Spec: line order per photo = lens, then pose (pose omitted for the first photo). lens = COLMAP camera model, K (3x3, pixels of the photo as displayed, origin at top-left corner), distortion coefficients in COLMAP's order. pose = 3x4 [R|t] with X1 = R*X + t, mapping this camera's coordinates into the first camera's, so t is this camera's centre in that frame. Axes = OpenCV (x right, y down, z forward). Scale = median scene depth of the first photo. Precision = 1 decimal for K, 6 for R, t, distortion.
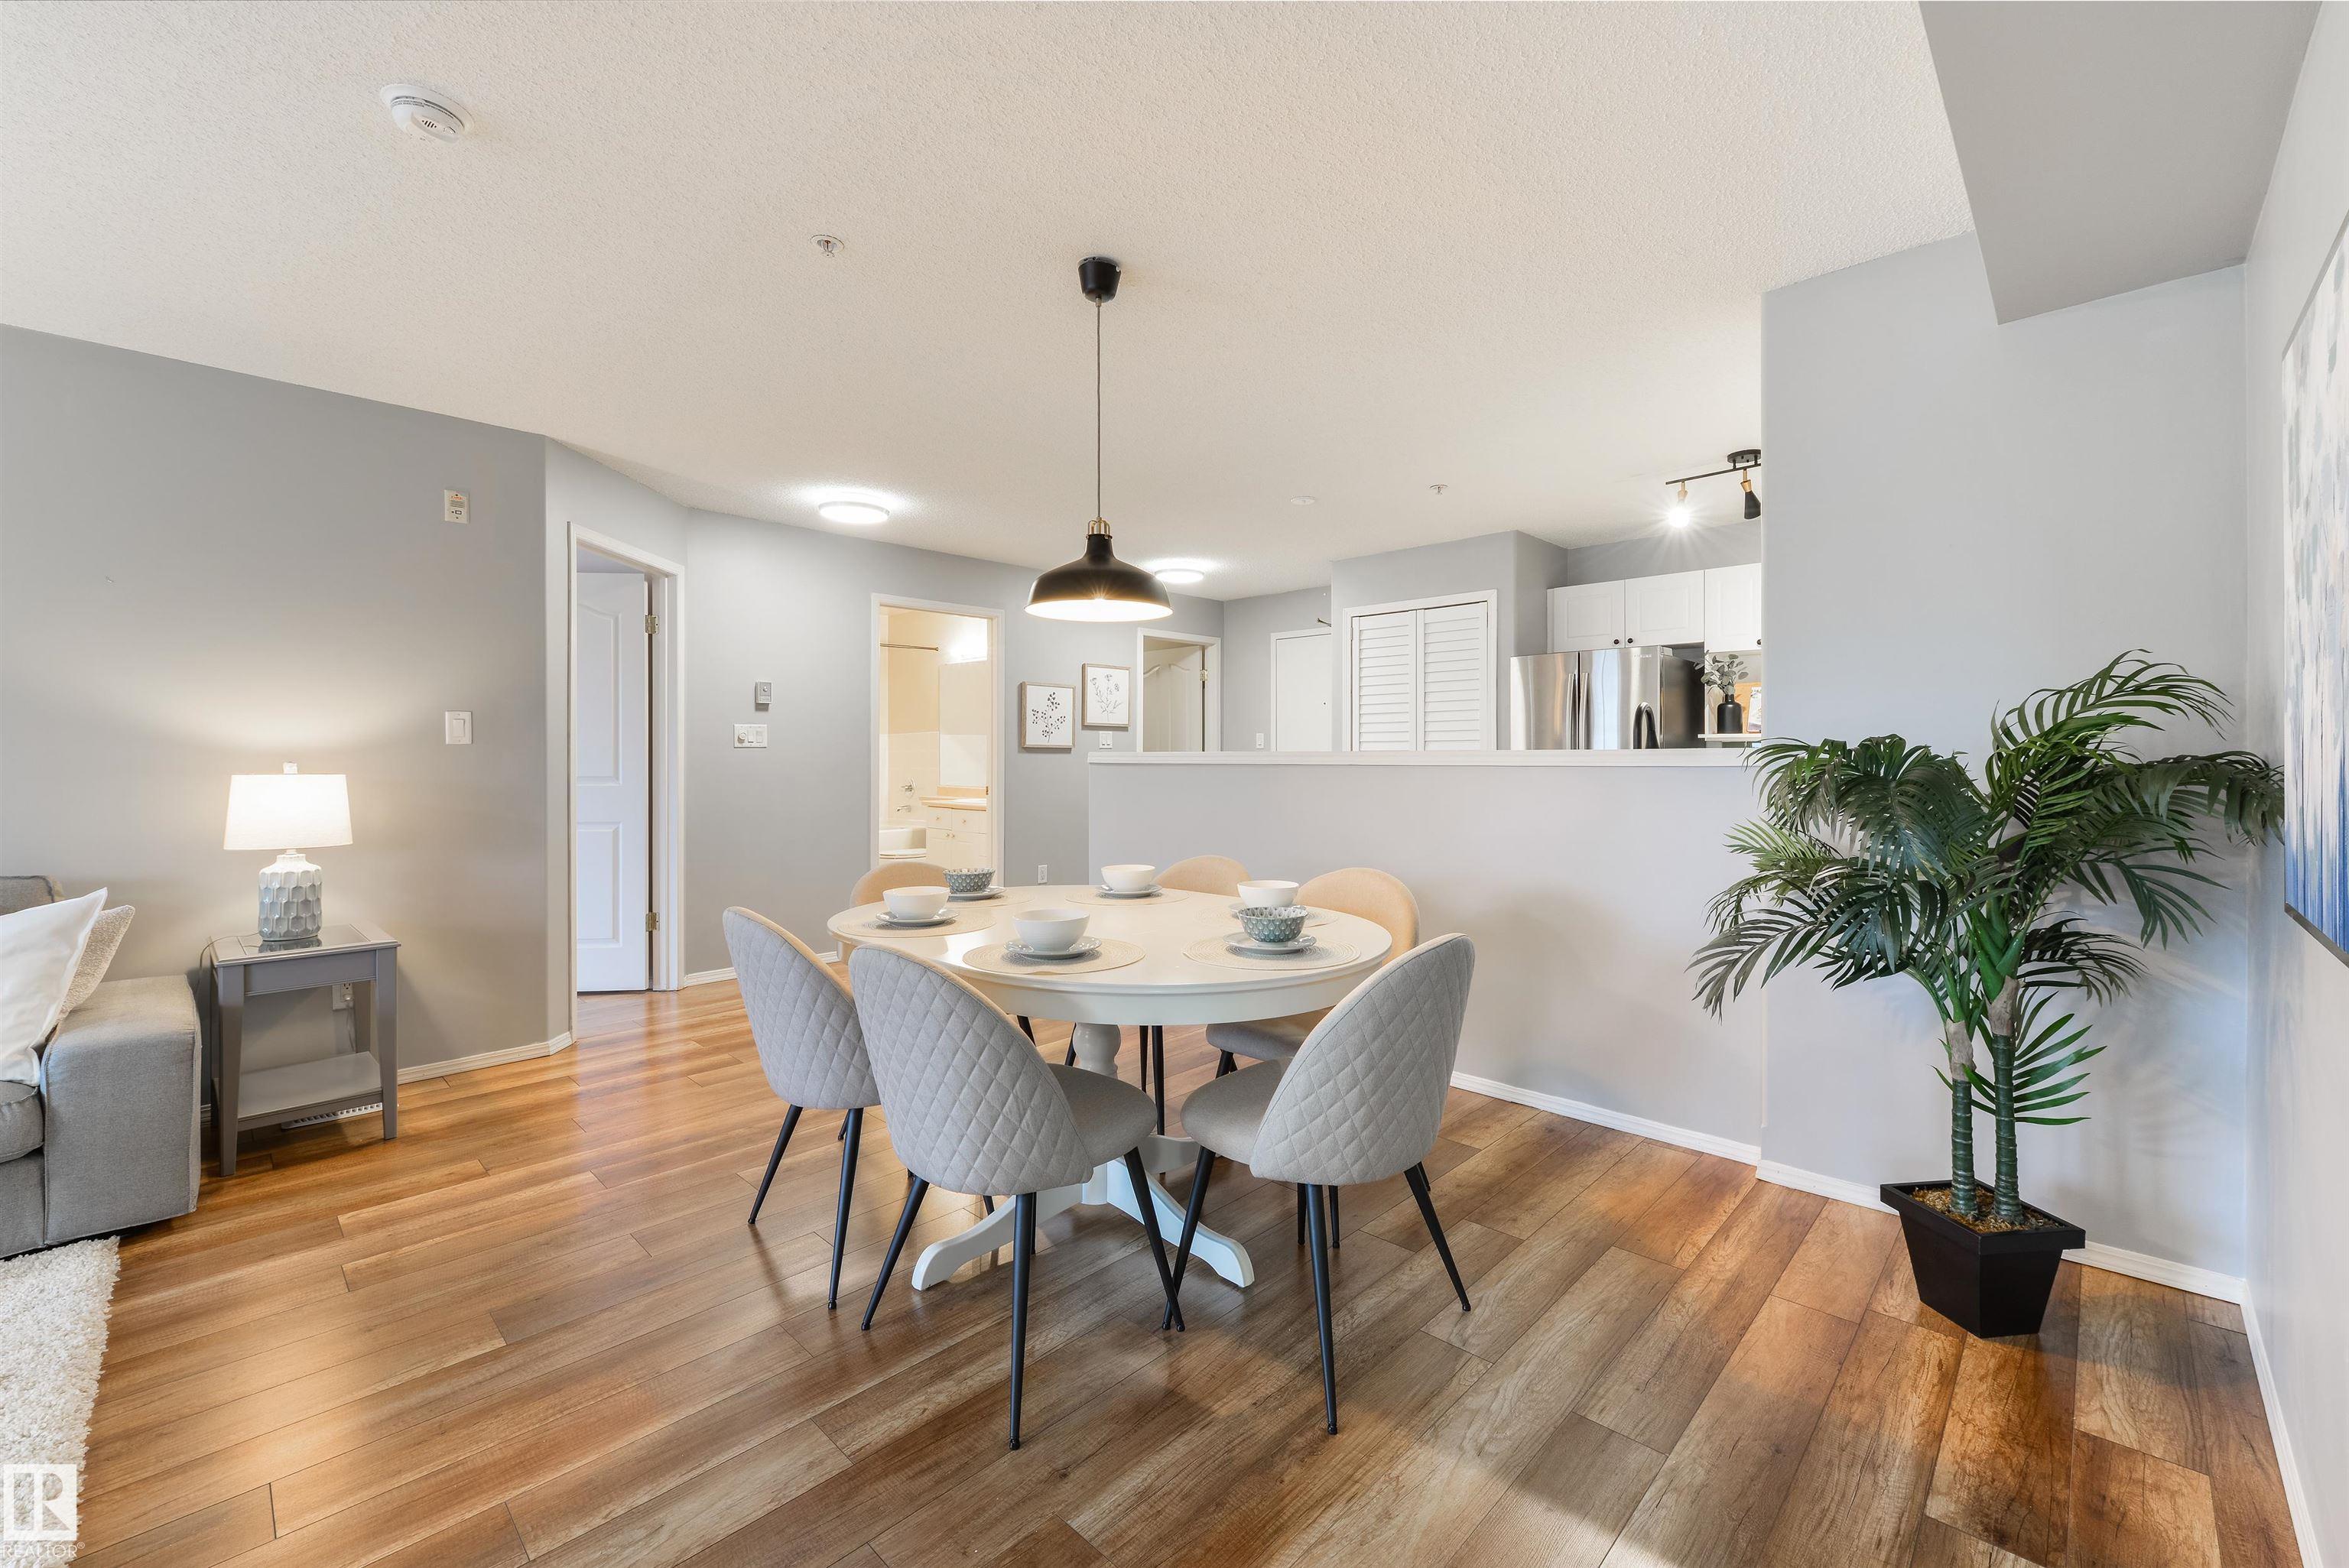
lens RADIAL K [[930.6, 0, 1190.2], [0, 930.6, 766.9], [0, 0, 1]] dist [-0.005280, 0.000693]
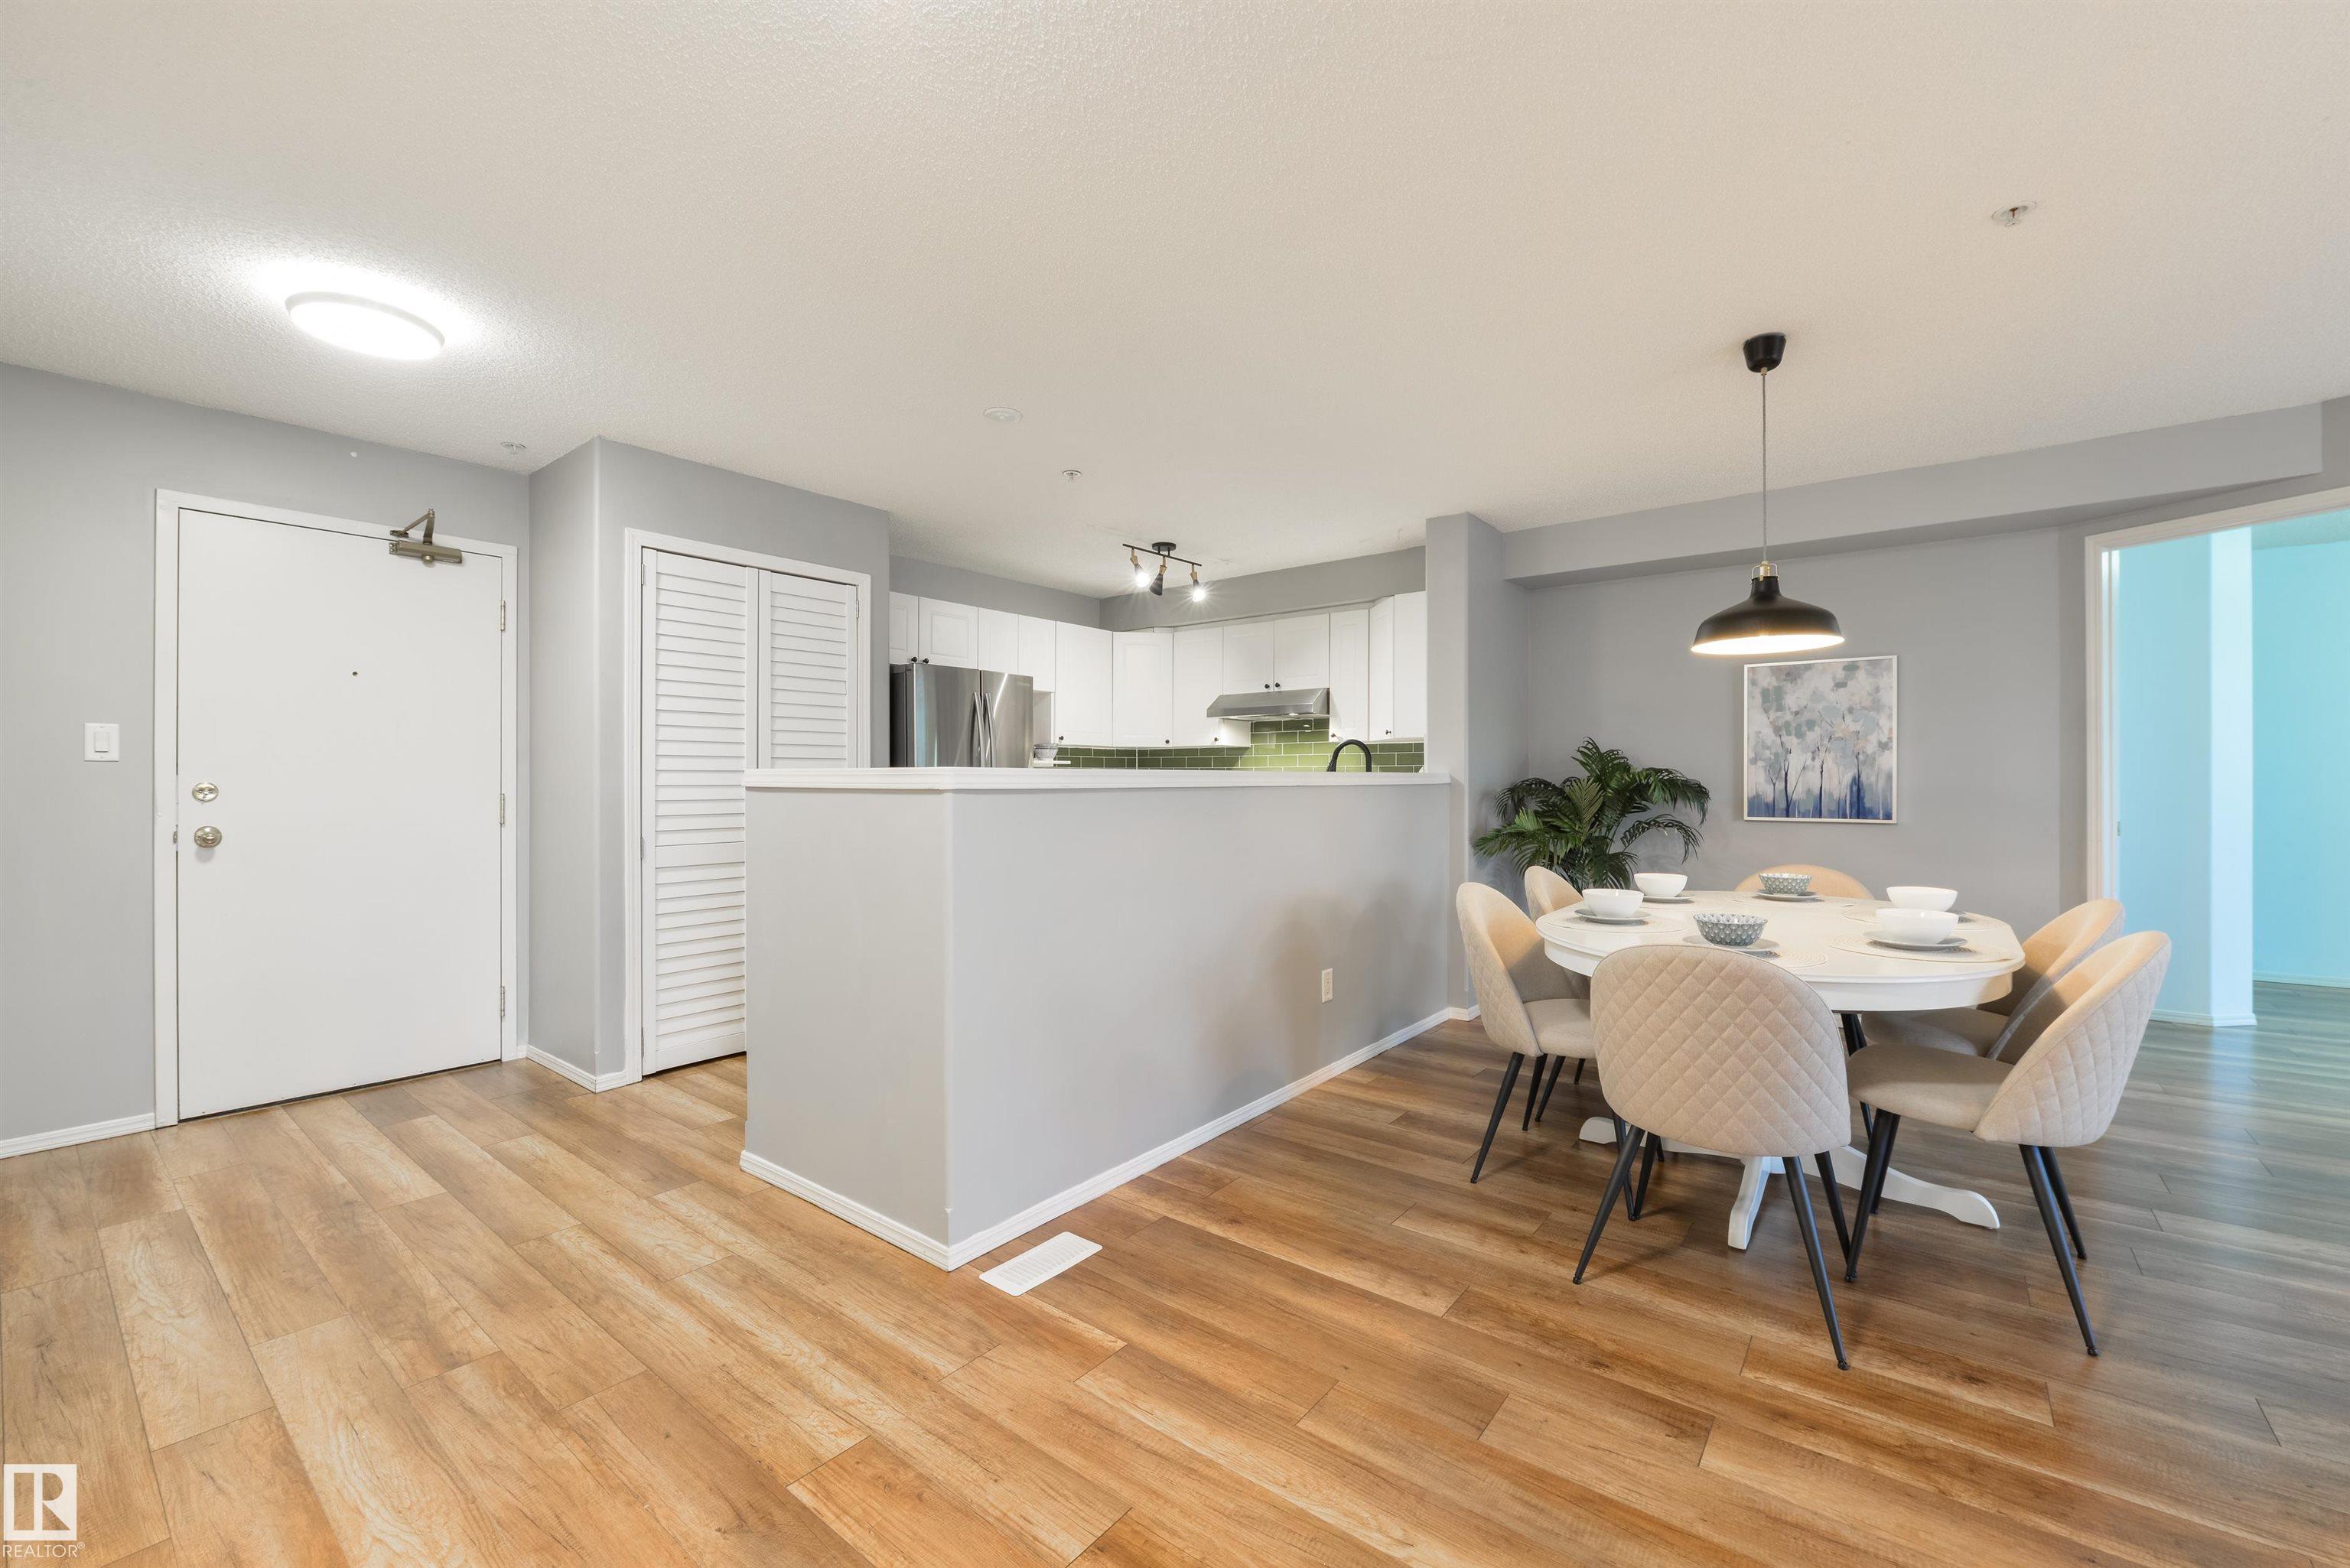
lens RADIAL K [[935.1, 0, 1192.8], [0, 935.1, 779.6], [0, 0, 1]] dist [-0.014293, -0.000827]
pose [[-0.101815, 0.004087, 0.994795, -0.685185], [0.015146, 0.999882, -0.002558, -0.006931], [-0.994688, 0.014807, -0.101865, 1.079430]]
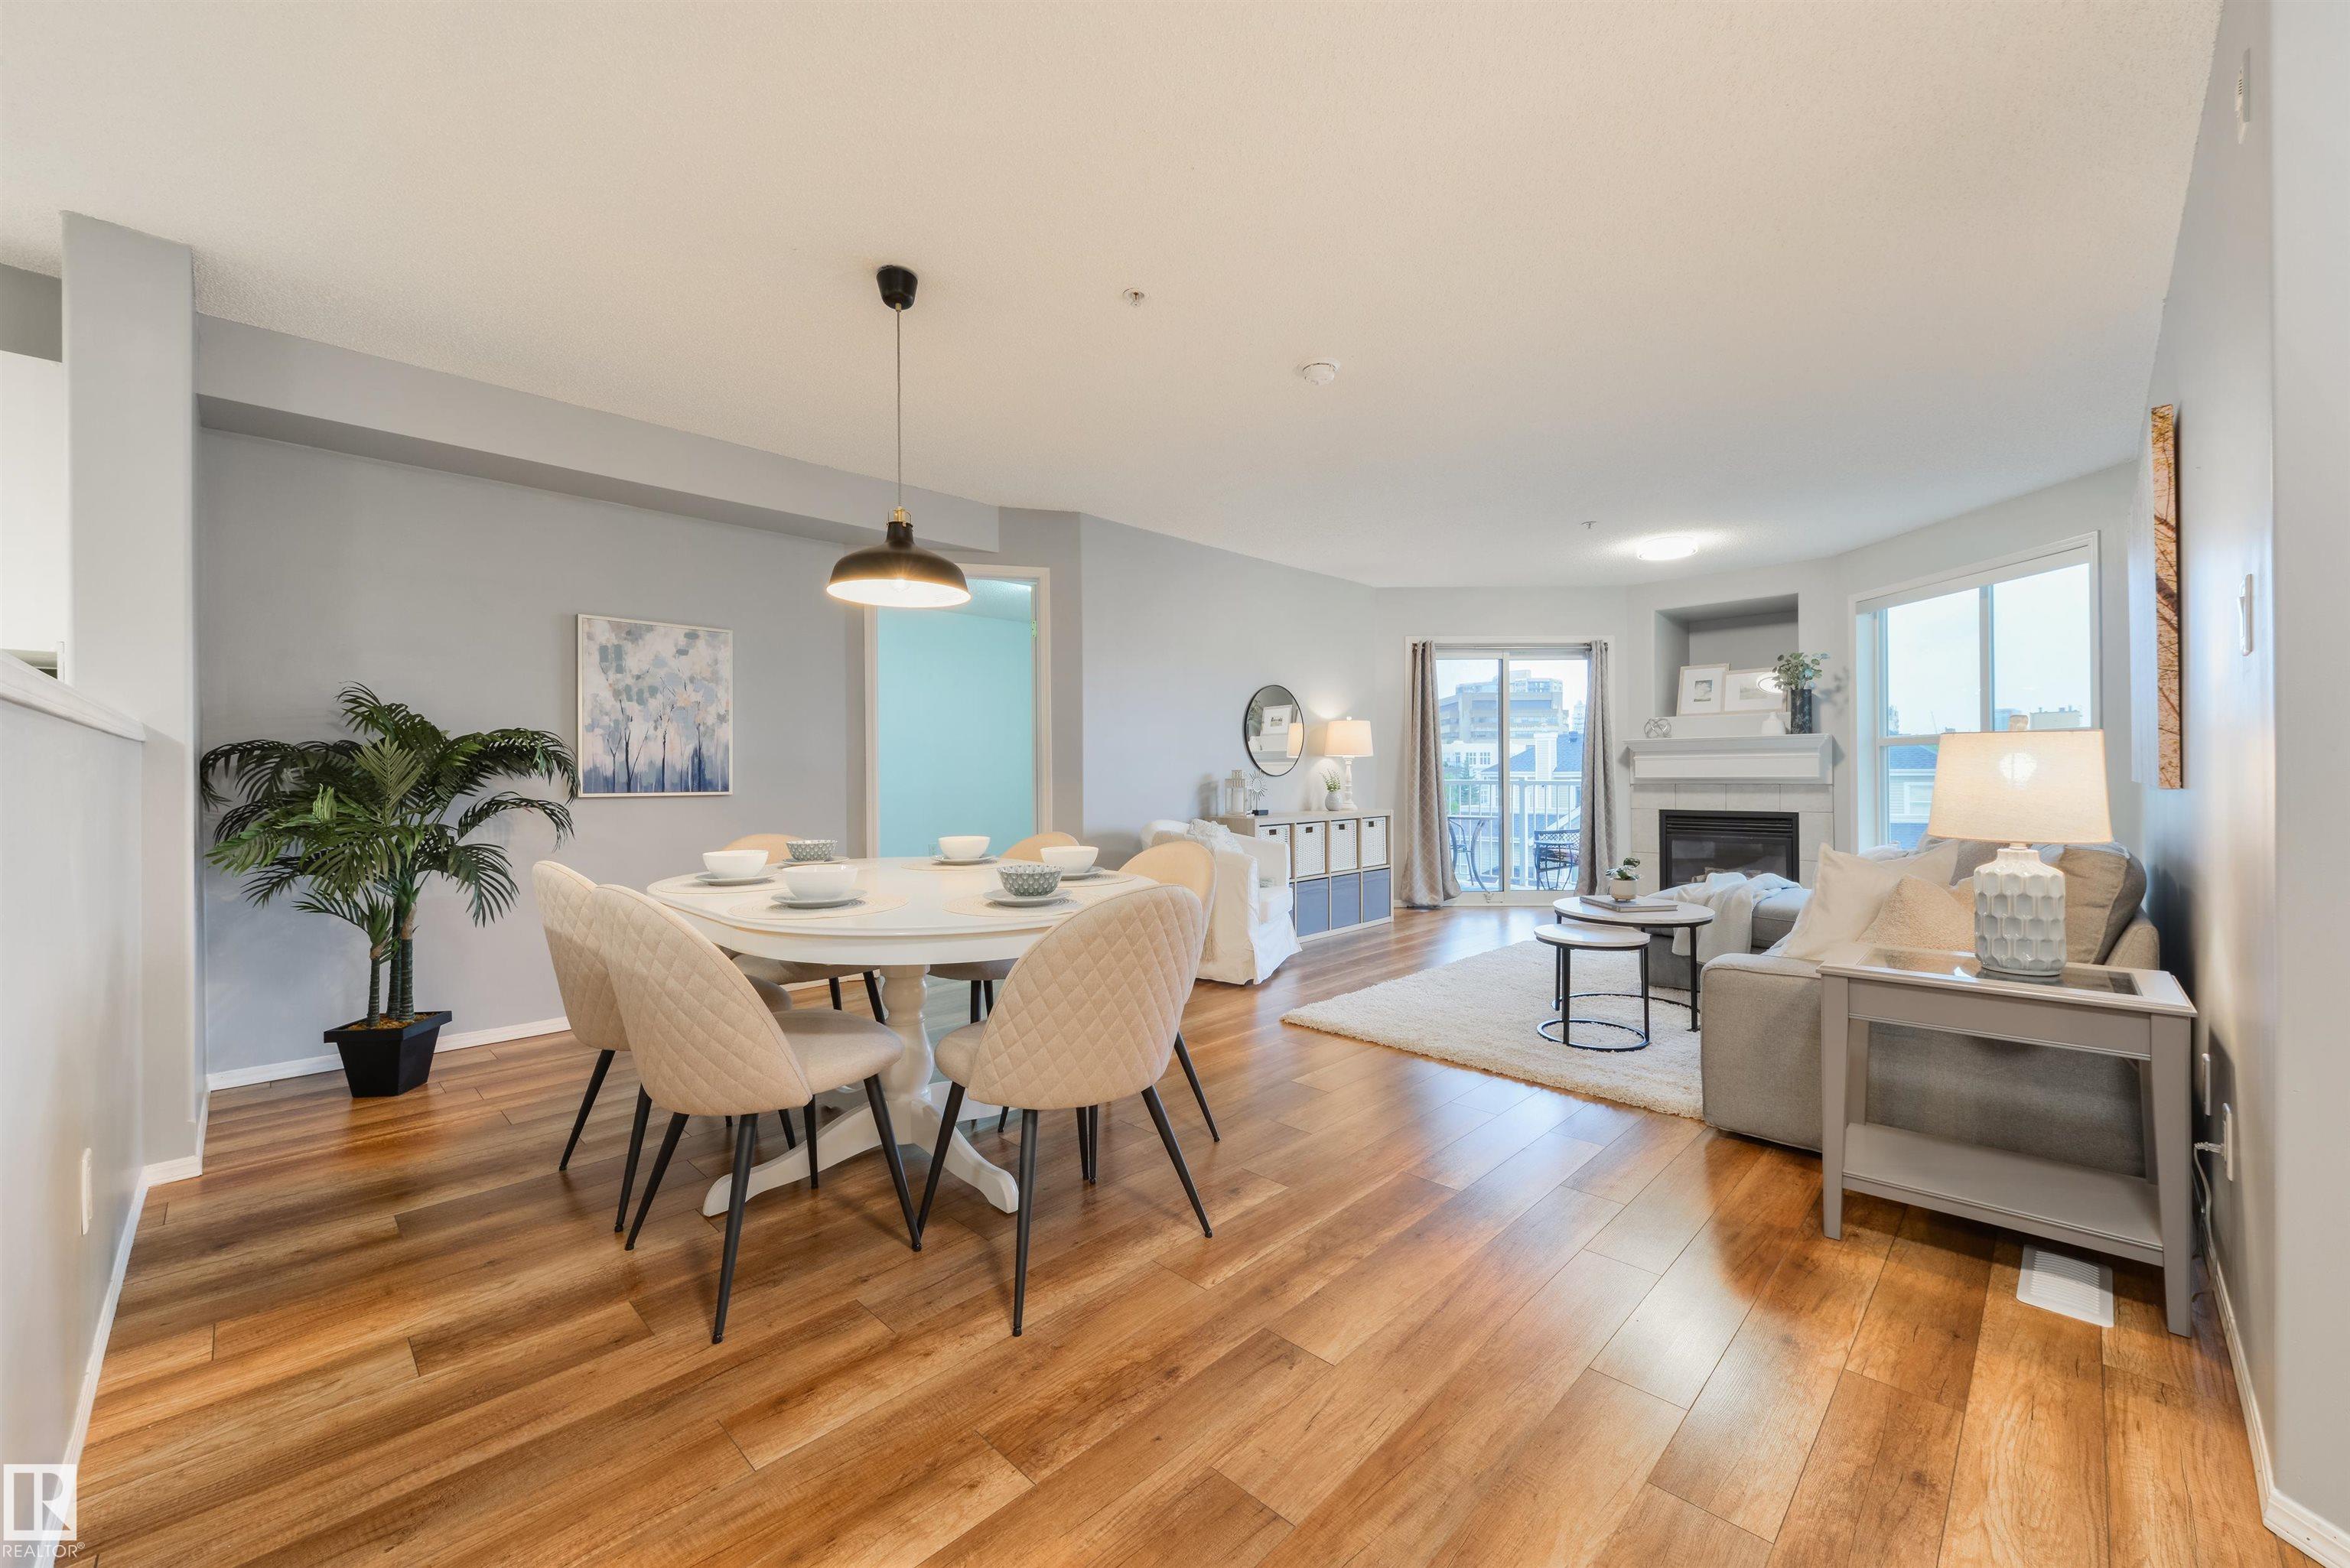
lens RADIAL K [[931.0, 0, 1181.5], [0, 931.0, 772.3], [0, 0, 1]] dist [-0.005280, 0.000693]
pose [[-0.999905, 0.009637, 0.009811, -0.255753], [0.009762, 0.999871, 0.012778, 0.016869], [-0.009686, 0.012873, -0.999870, 1.241457]]
